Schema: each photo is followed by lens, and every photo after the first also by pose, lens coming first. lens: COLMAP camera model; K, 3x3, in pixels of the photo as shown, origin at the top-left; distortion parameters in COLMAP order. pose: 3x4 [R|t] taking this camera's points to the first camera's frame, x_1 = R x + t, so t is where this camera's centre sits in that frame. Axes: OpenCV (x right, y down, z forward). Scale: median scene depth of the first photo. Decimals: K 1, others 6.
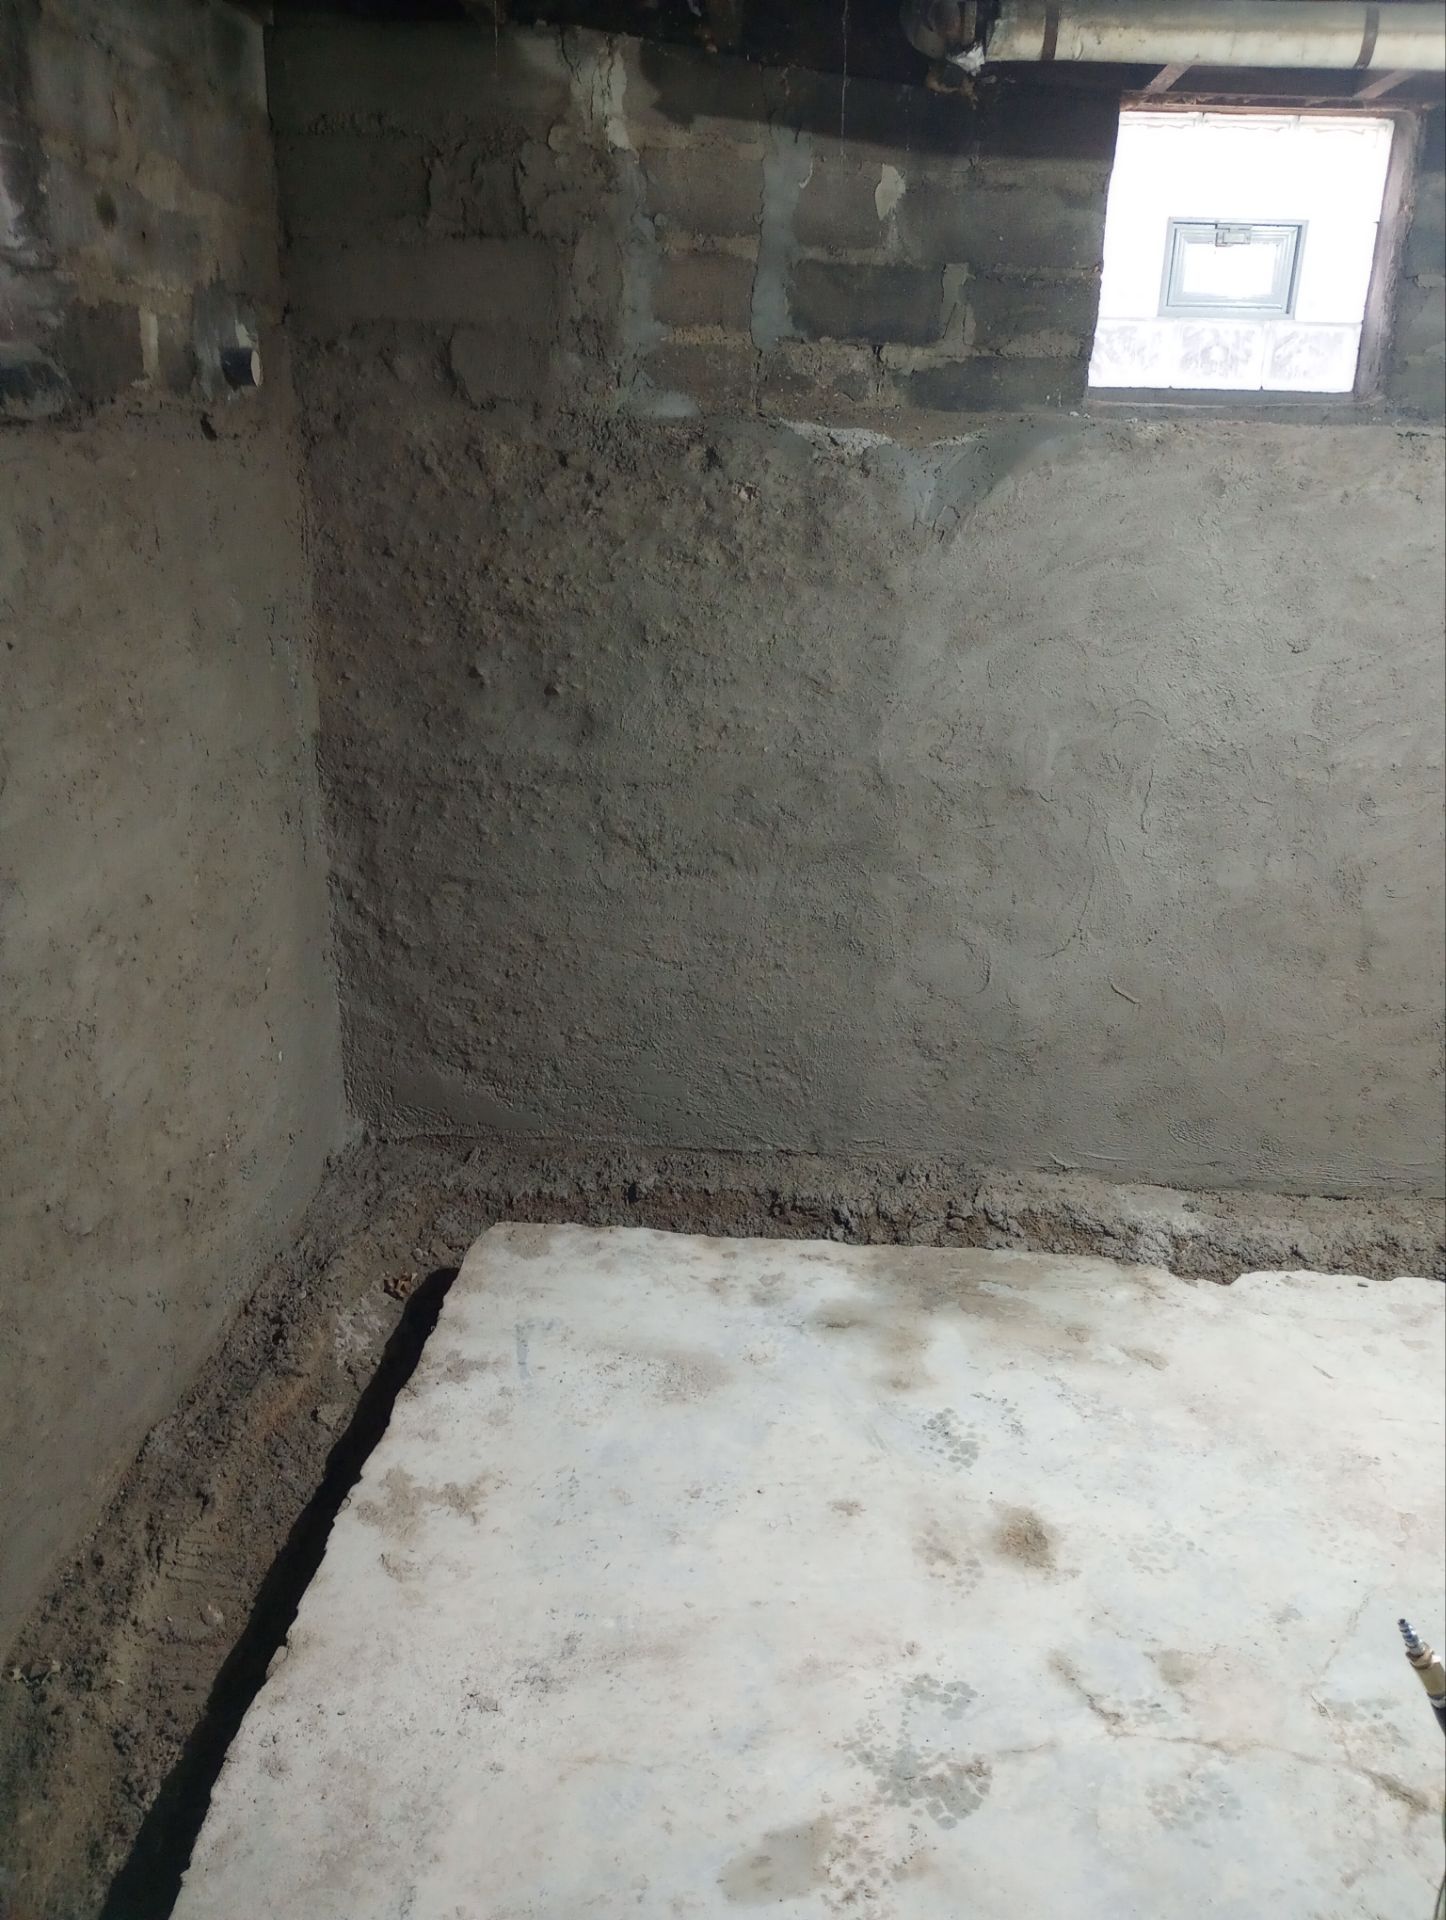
lens RADIAL K [[1578.0, 0, 723.0], [0, 1578.0, 960.0], [0, 0, 1]] dist [0.072862, -0.093138]
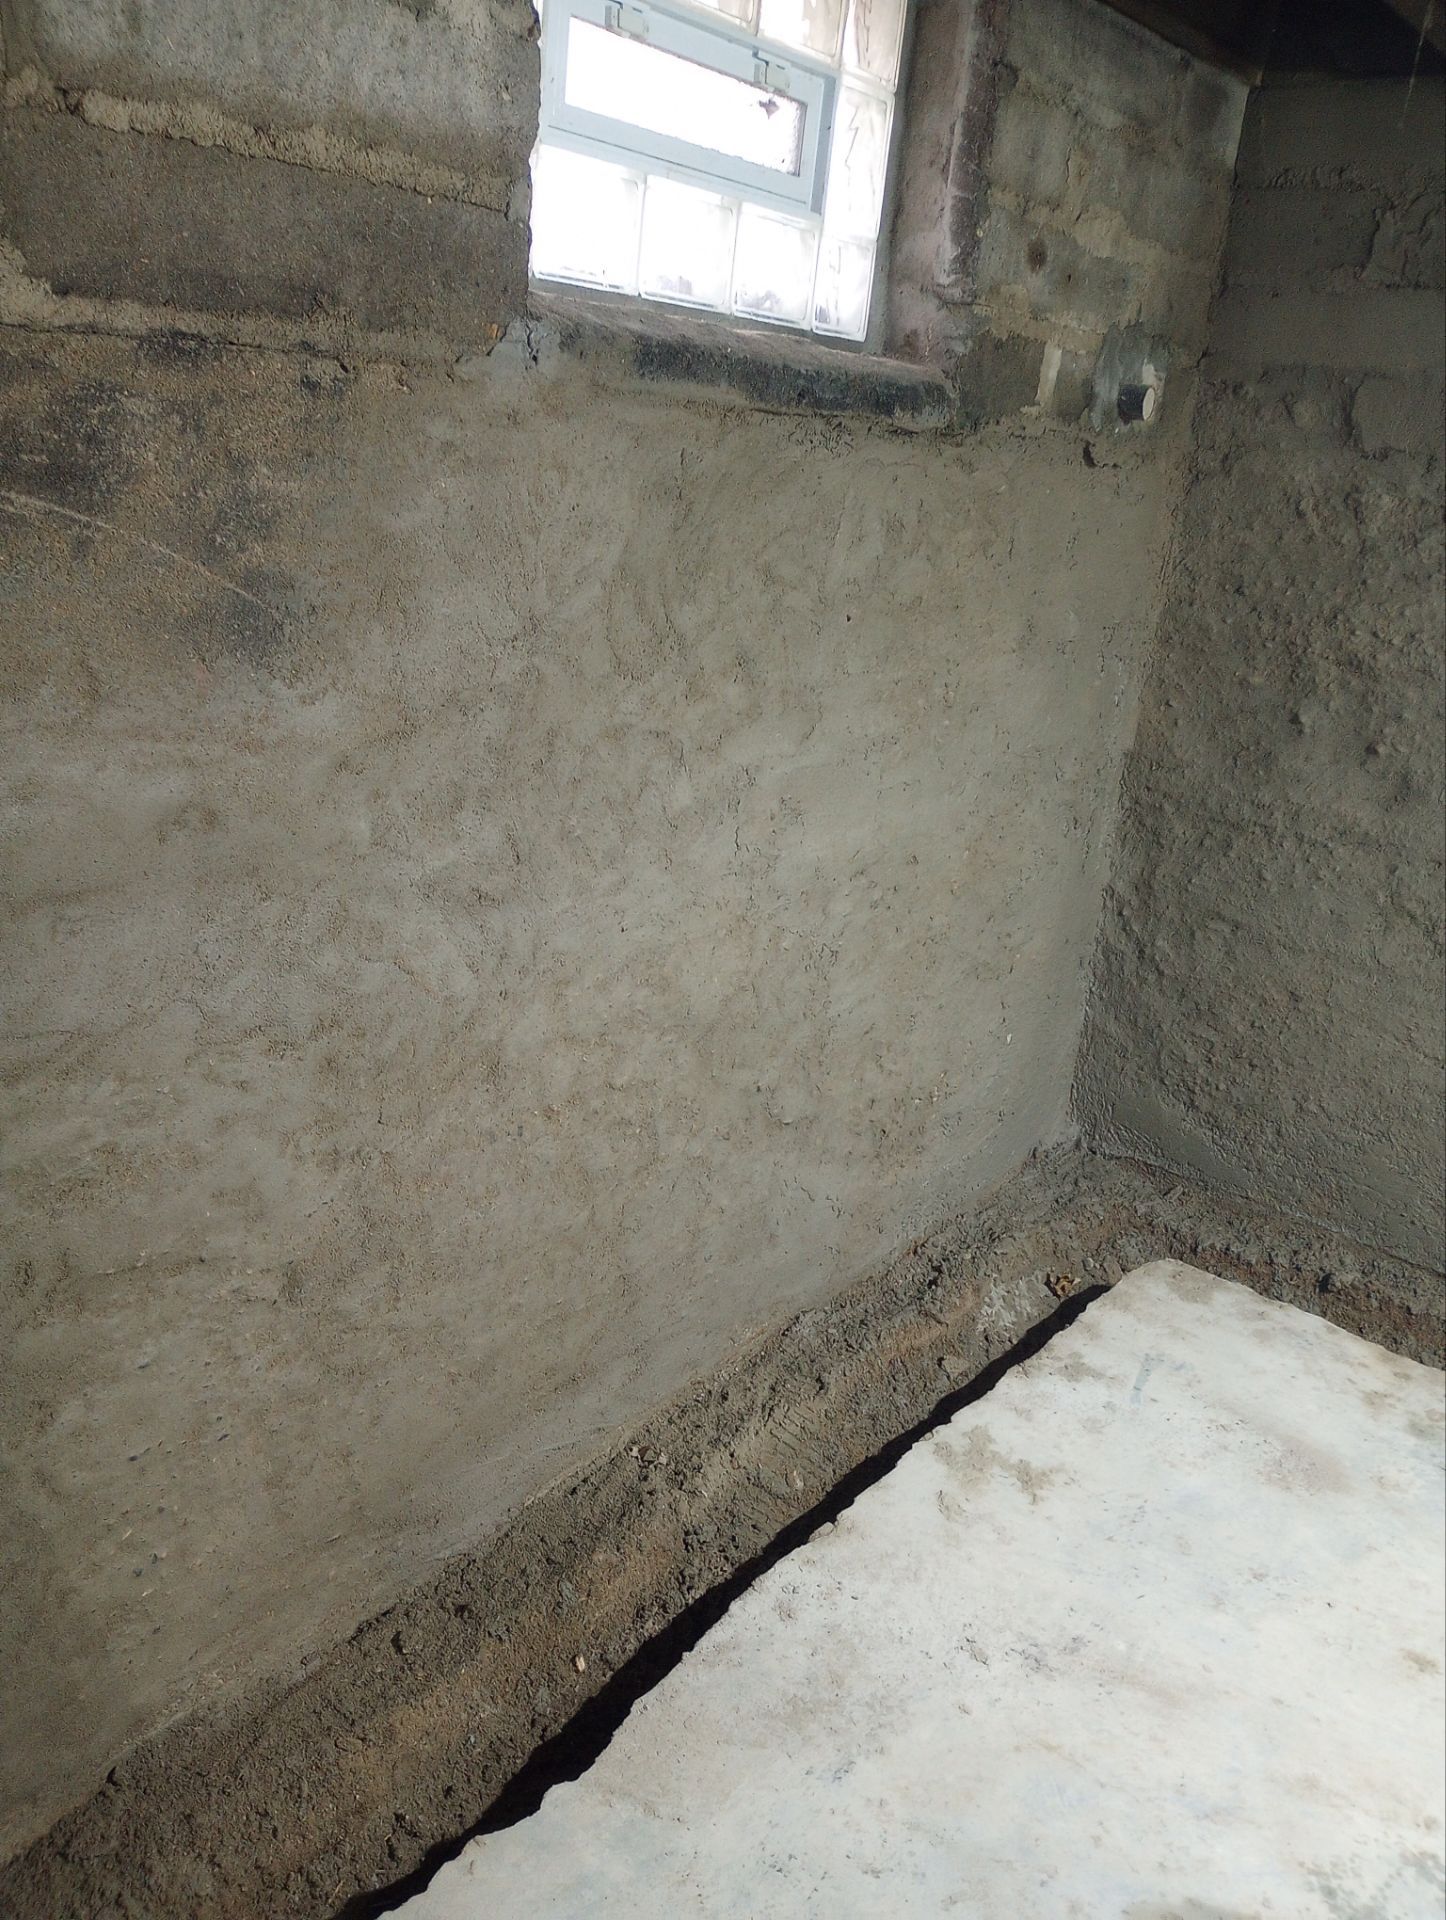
lens RADIAL K [[1578.0, 0, 723.0], [0, 1578.0, 960.0], [0, 0, 1]] dist [0.072862, -0.093138]
pose [[0.828211, 0.239625, -0.506603, 0.098897], [-0.255841, 0.965946, 0.038638, 0.019714], [0.498610, 0.097609, 0.861313, -0.024221]]
